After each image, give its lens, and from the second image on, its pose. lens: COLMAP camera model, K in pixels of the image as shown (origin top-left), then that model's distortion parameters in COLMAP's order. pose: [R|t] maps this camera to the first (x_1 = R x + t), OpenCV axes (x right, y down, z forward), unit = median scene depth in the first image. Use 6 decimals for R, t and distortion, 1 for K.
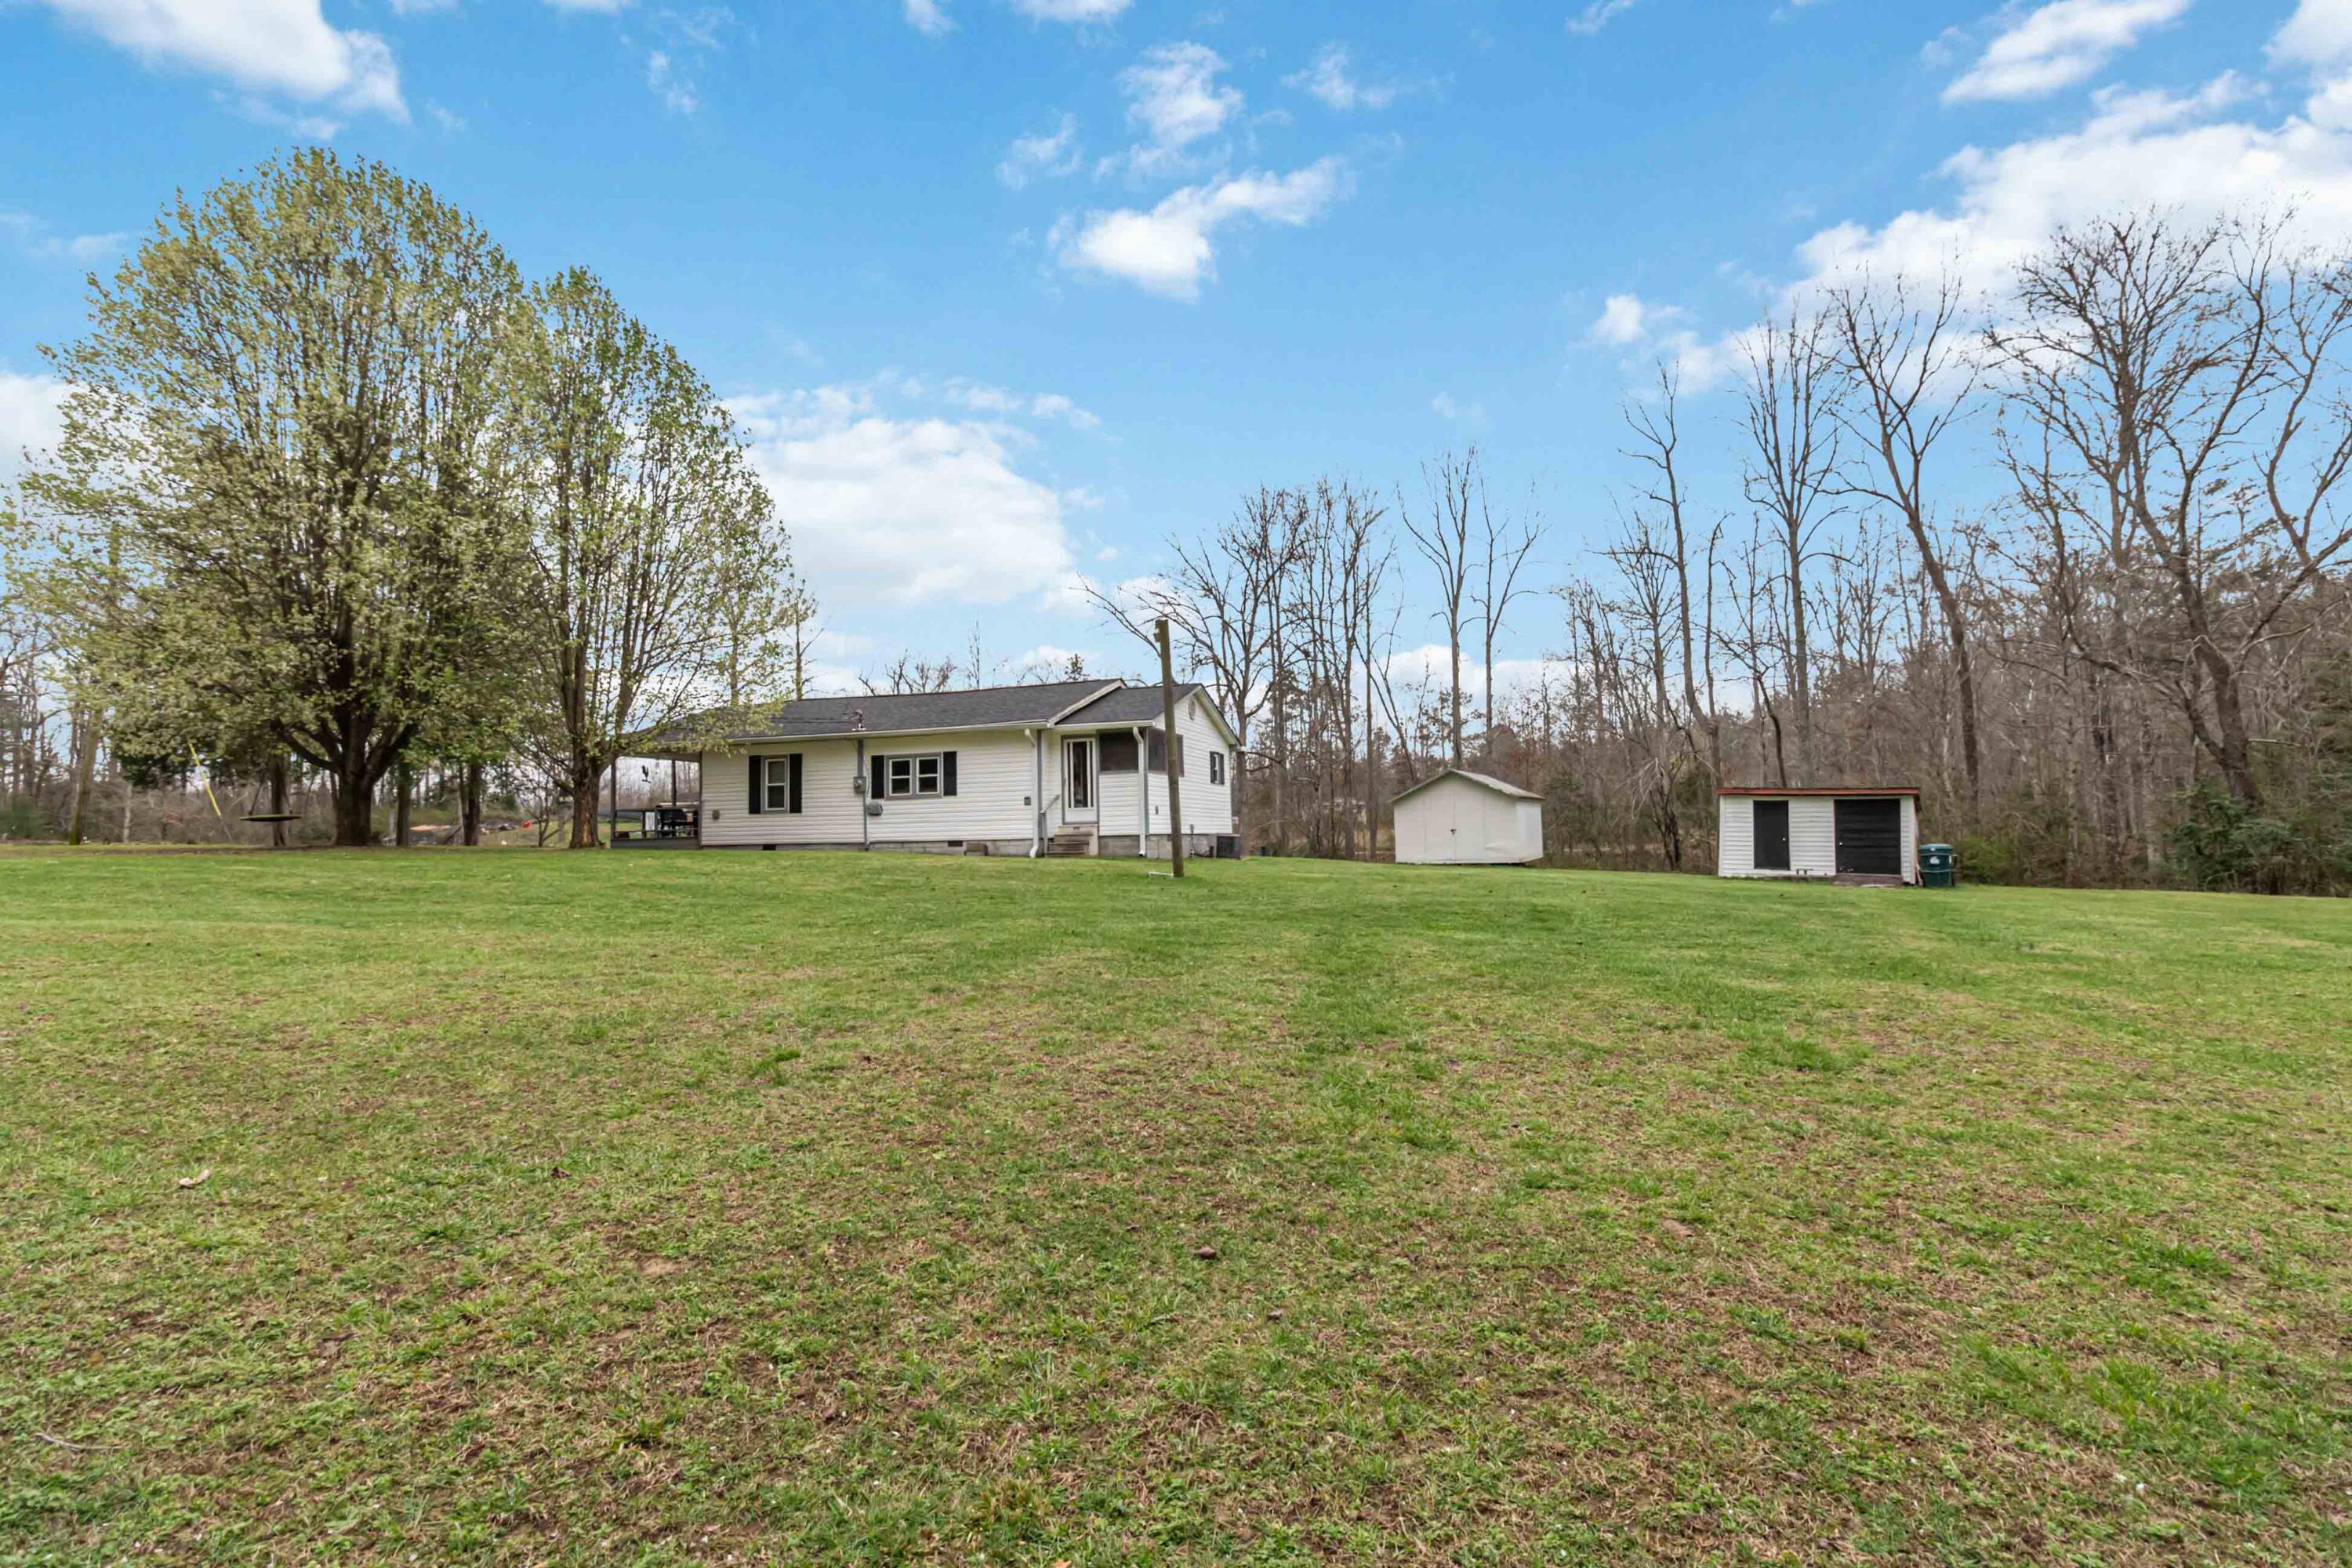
lens RADIAL K [[1106.0, 0, 1180.9], [0, 1106.0, 732.6], [0, 0, 1]] dist [-0.000703, -0.000411]
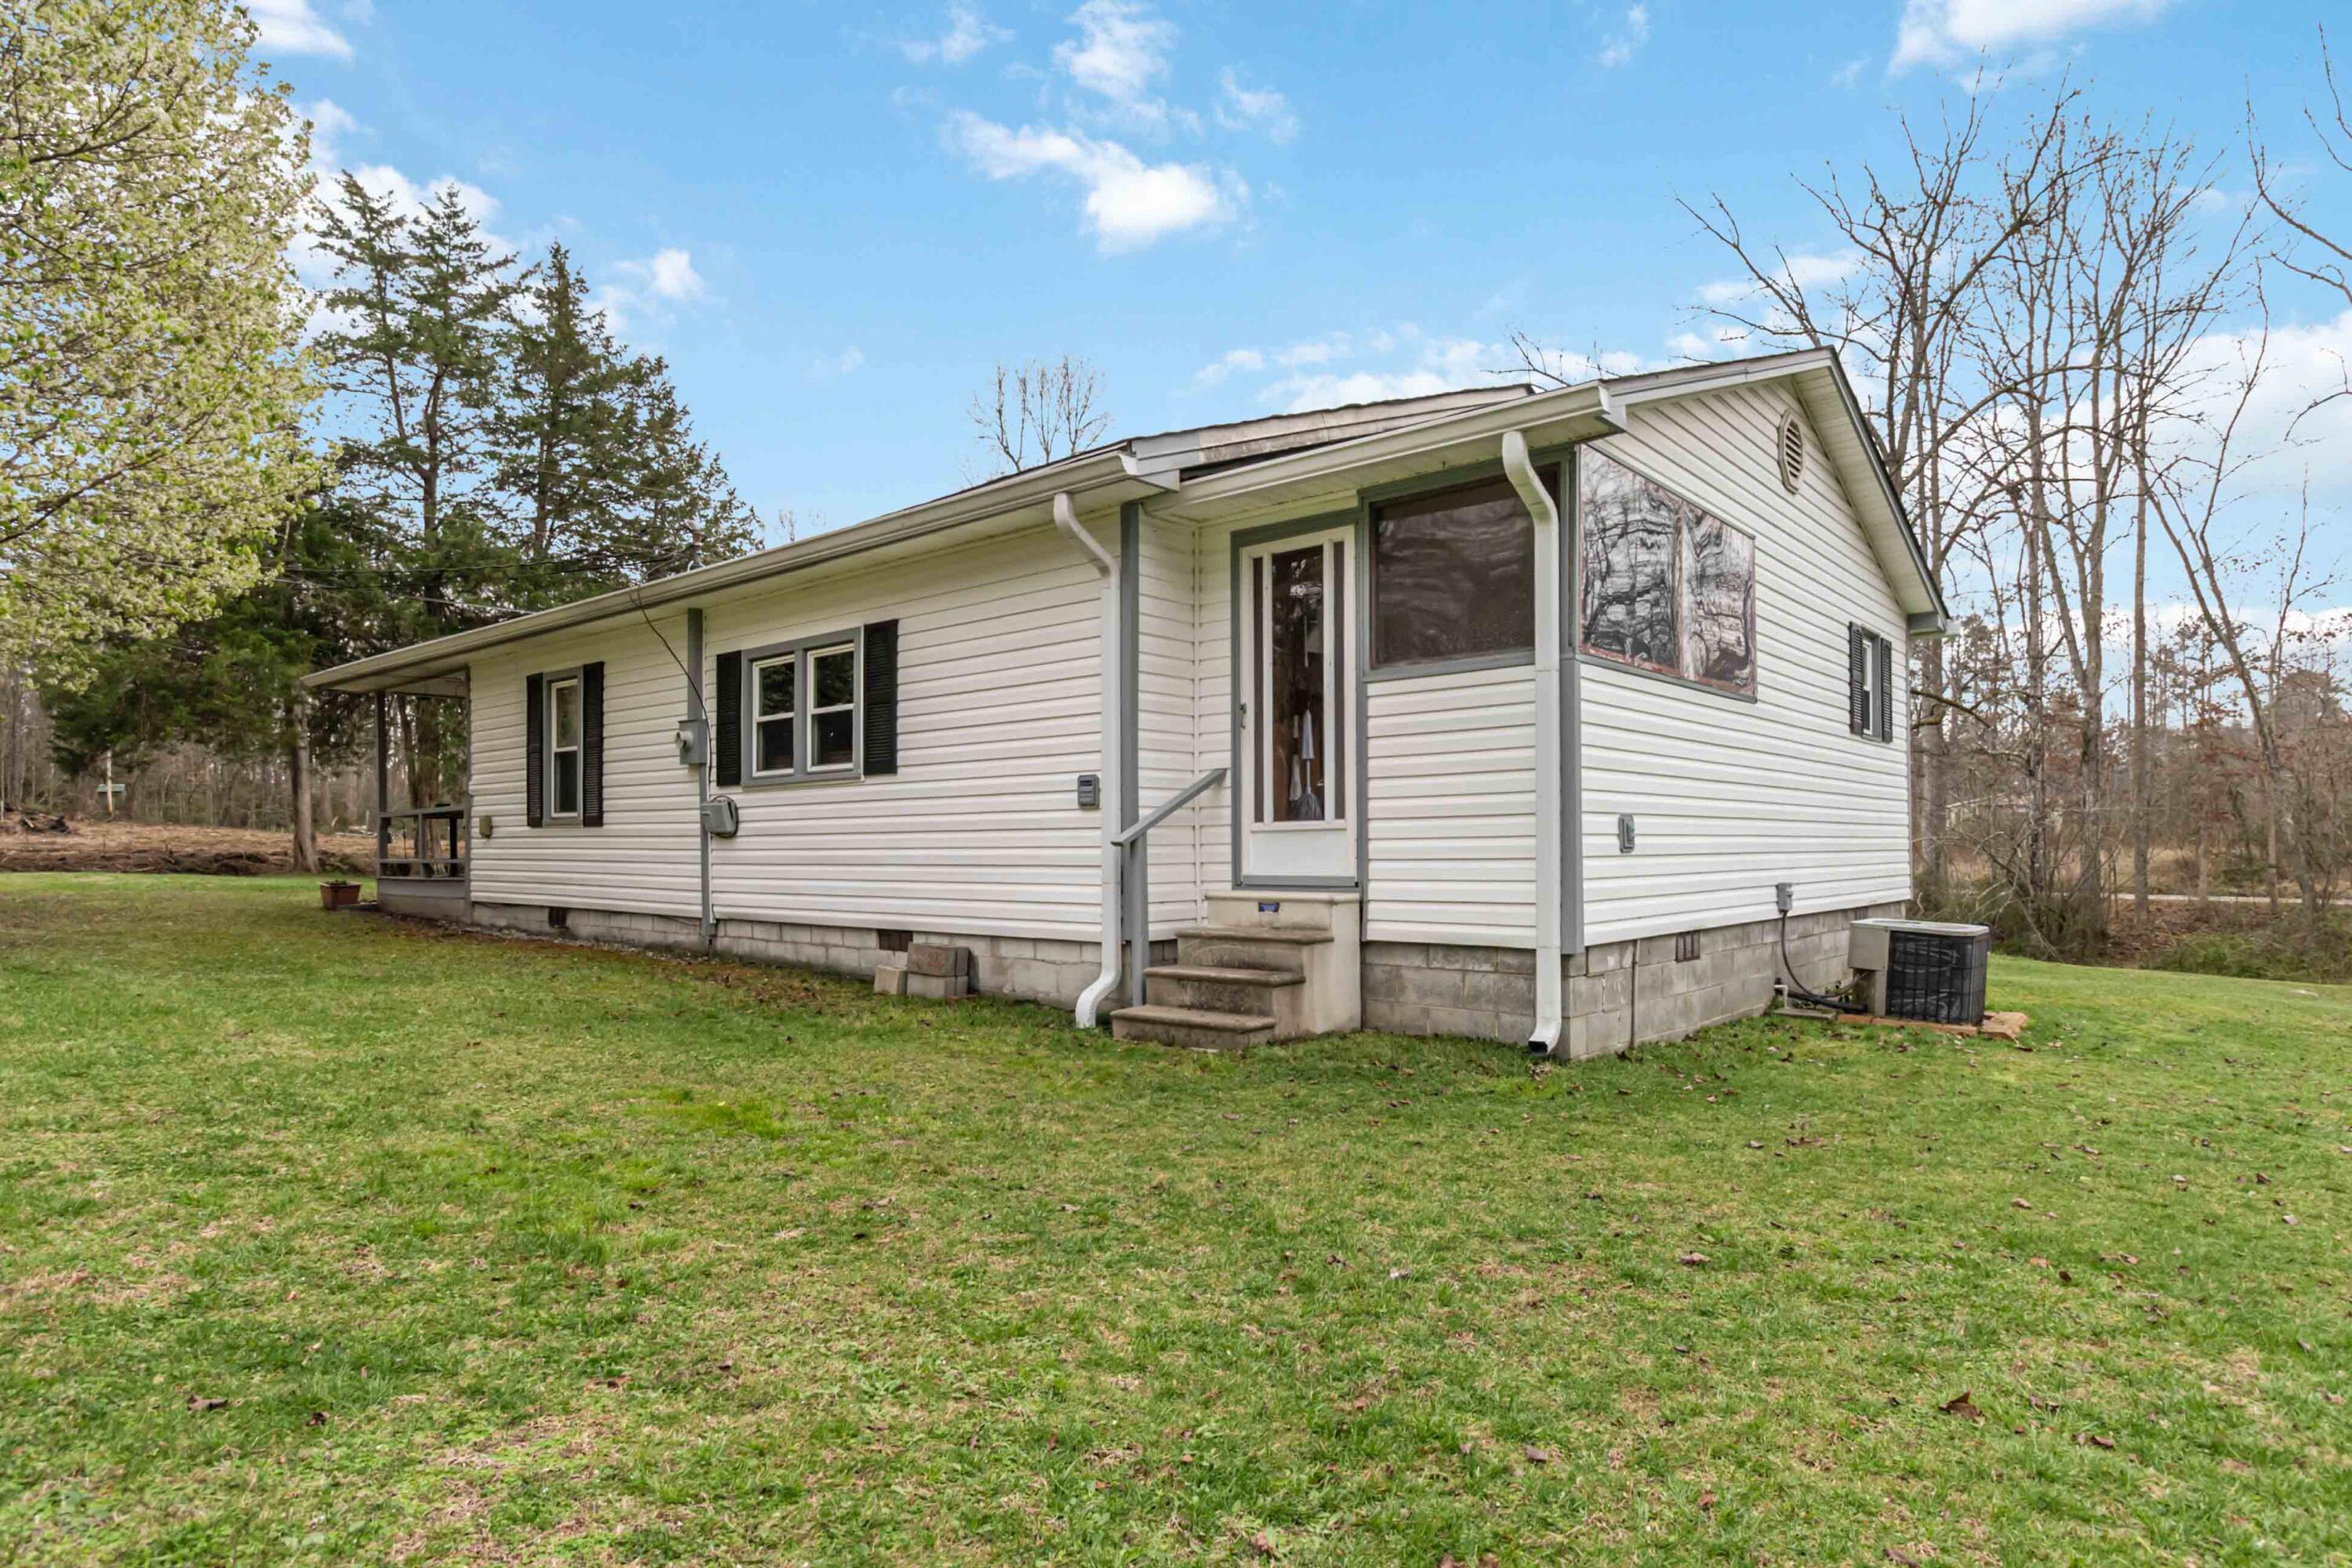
lens RADIAL K [[1403.0, 0, 1175.5], [0, 1403.0, 811.5], [0, 0, 1]] dist [0.000155, 0.000381]
pose [[0.928974, 0.005911, -0.370099, -0.001187], [0.020867, 0.997446, 0.068309, 0.042585], [0.369557, -0.071181, 0.926478, 0.676245]]
